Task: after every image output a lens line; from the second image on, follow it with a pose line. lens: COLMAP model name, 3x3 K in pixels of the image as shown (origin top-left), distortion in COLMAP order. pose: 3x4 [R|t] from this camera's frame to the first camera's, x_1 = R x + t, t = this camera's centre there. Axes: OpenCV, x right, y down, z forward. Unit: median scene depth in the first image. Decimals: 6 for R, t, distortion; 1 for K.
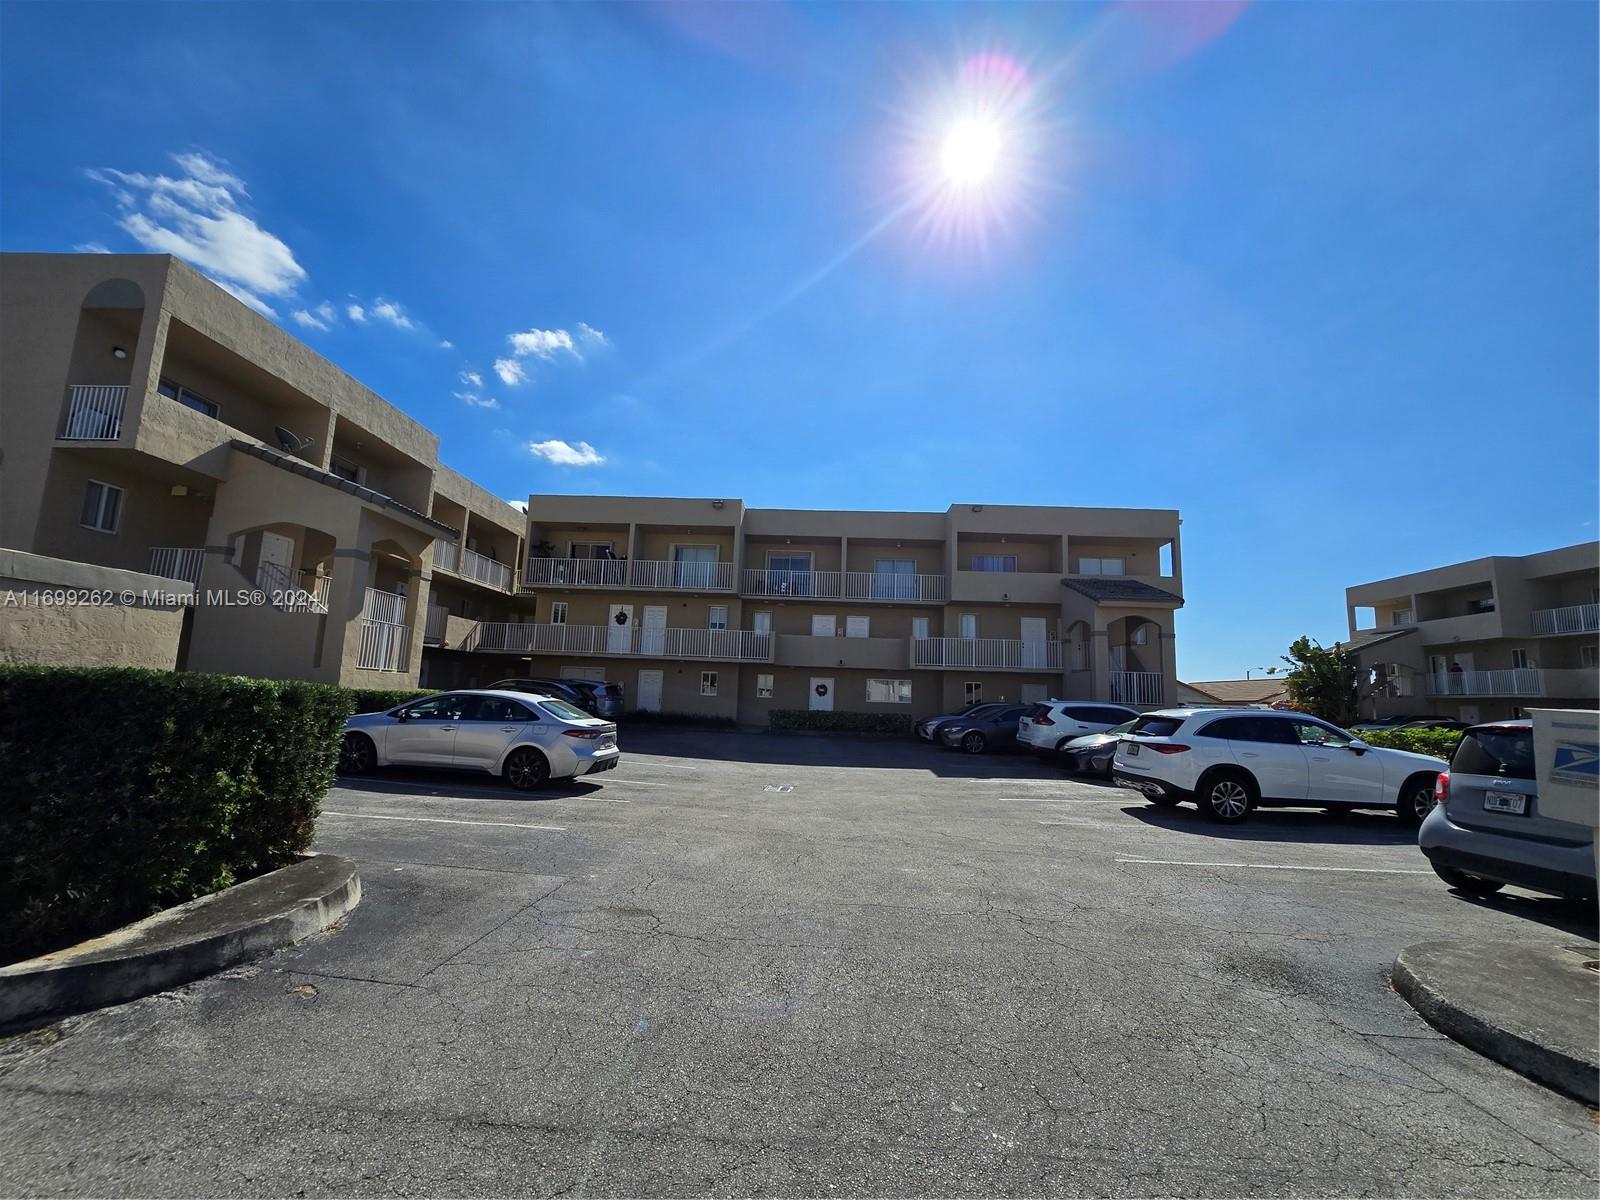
lens RADIAL K [[640.8, 0, 816.2], [0, 640.8, 599.7], [0, 0, 1]] dist [0.003276, 0.000555]
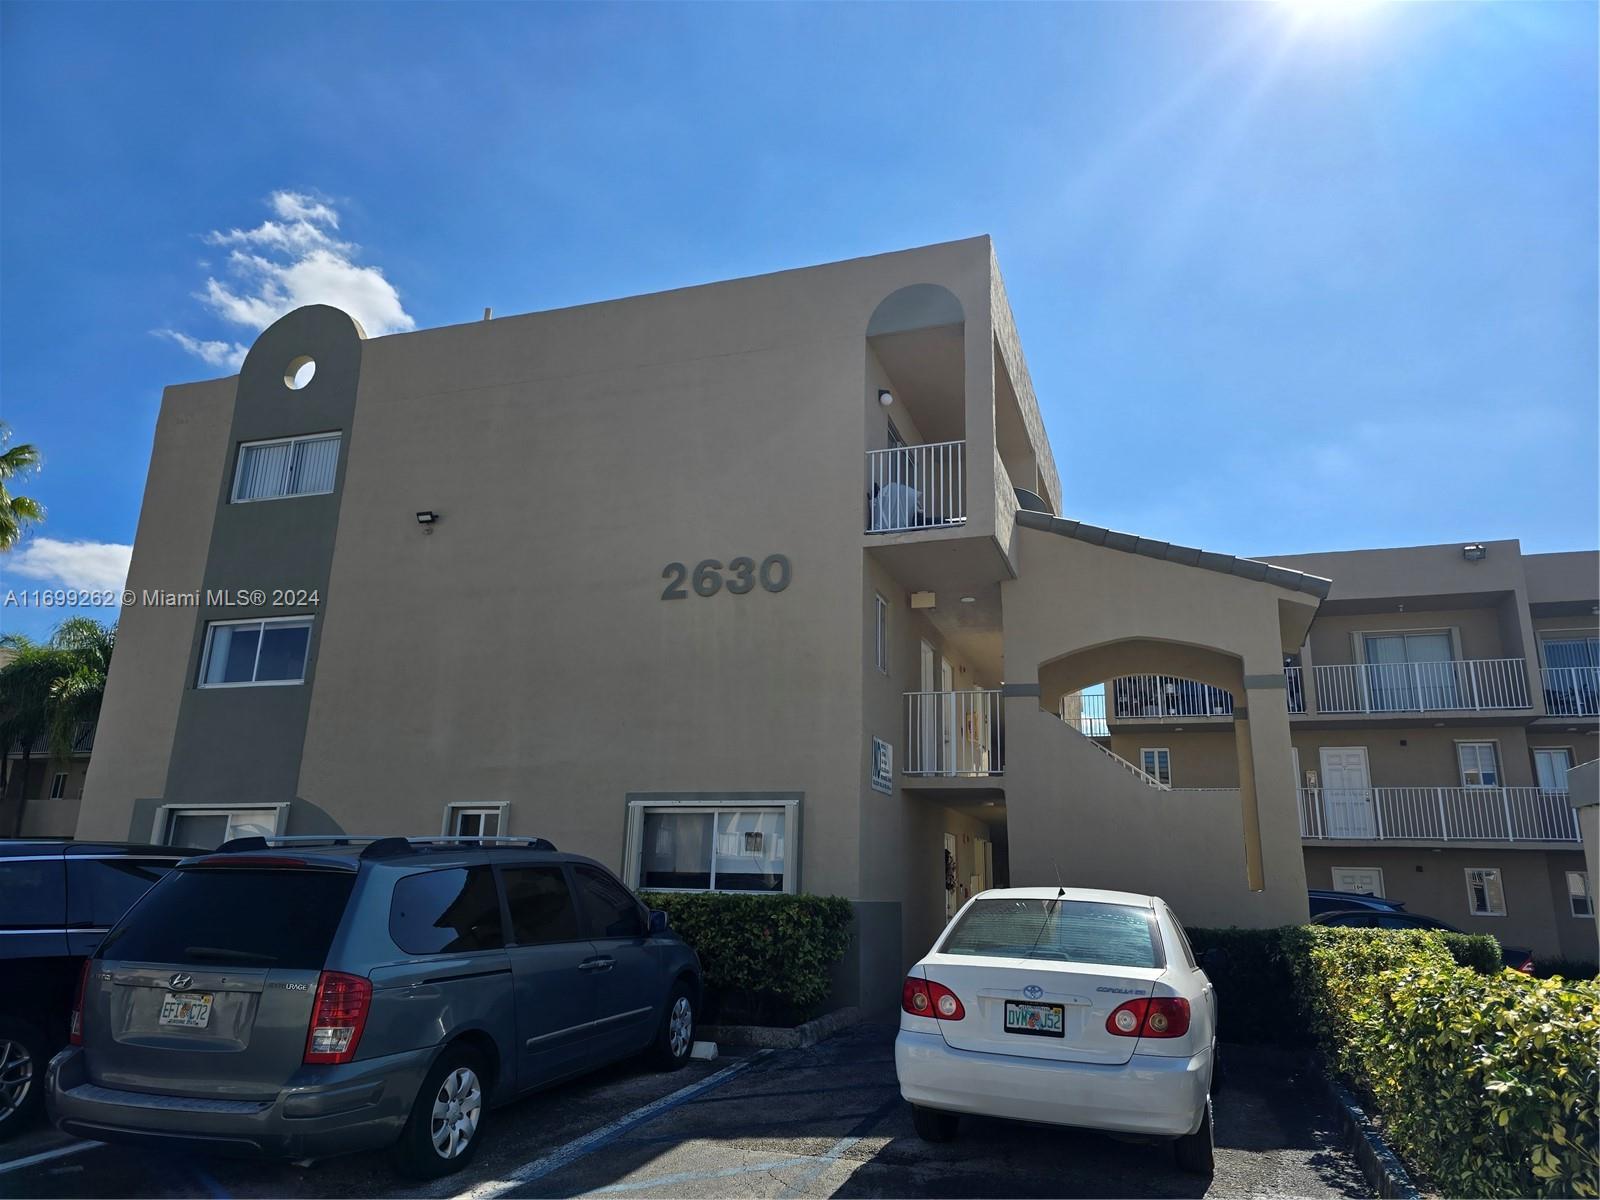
lens RADIAL K [[1076.4, 0, 794.4], [0, 1076.4, 605.8], [0, 0, 1]] dist [-0.024046, -0.001923]
pose [[0.952814, -0.082153, -0.292228, -0.111564], [0.048808, 0.991618, -0.119631, -0.006223], [0.299607, 0.099723, 0.948837, -0.005207]]
